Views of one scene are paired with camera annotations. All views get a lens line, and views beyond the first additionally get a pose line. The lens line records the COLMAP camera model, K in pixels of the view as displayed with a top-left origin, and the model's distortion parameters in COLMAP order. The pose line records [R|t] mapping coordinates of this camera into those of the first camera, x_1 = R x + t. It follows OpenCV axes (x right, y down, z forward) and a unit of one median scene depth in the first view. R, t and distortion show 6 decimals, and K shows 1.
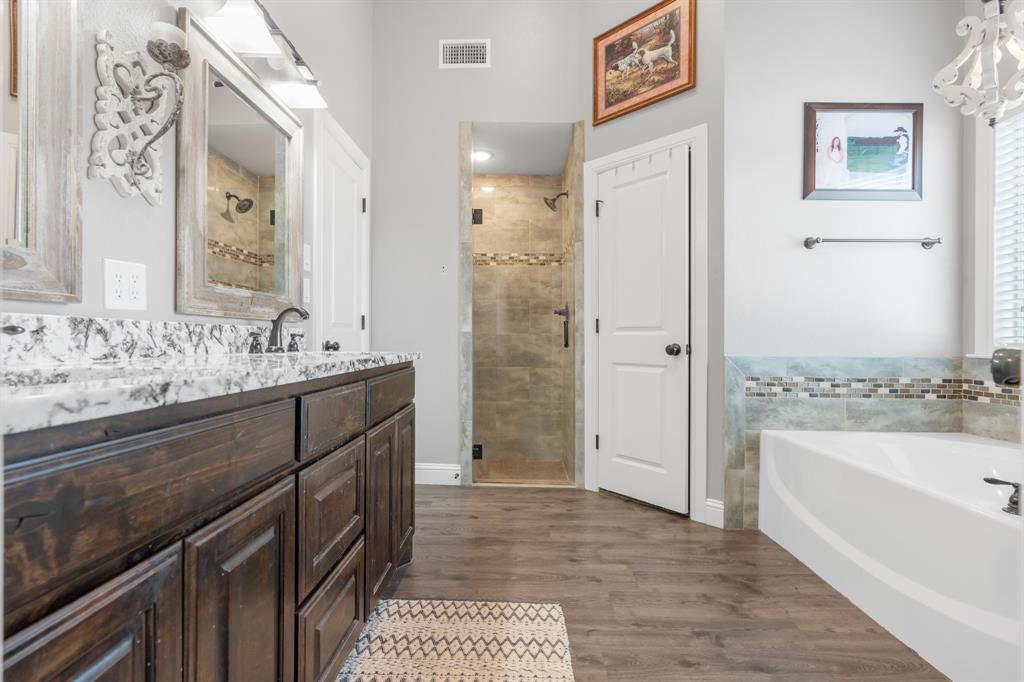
lens RADIAL K [[457.3, 0, 508.9], [0, 457.3, 334.5], [0, 0, 1]] dist [-0.012394, 0.000105]
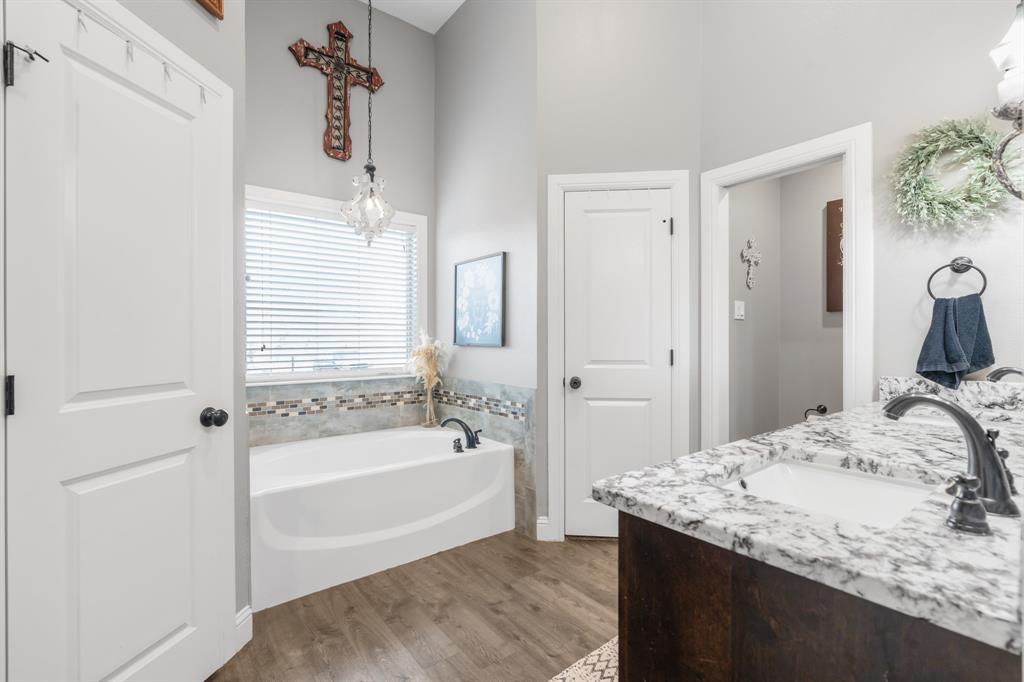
lens RADIAL K [[463.4, 0, 512.0], [0, 463.4, 341.0], [0, 0, 1]] dist [0.000449, -0.000033]
pose [[-0.625749, -0.004421, 0.780012, -0.461412], [0.000188, 0.999983, 0.005818, -0.088429], [-0.780024, 0.003787, -0.625738, 1.289655]]
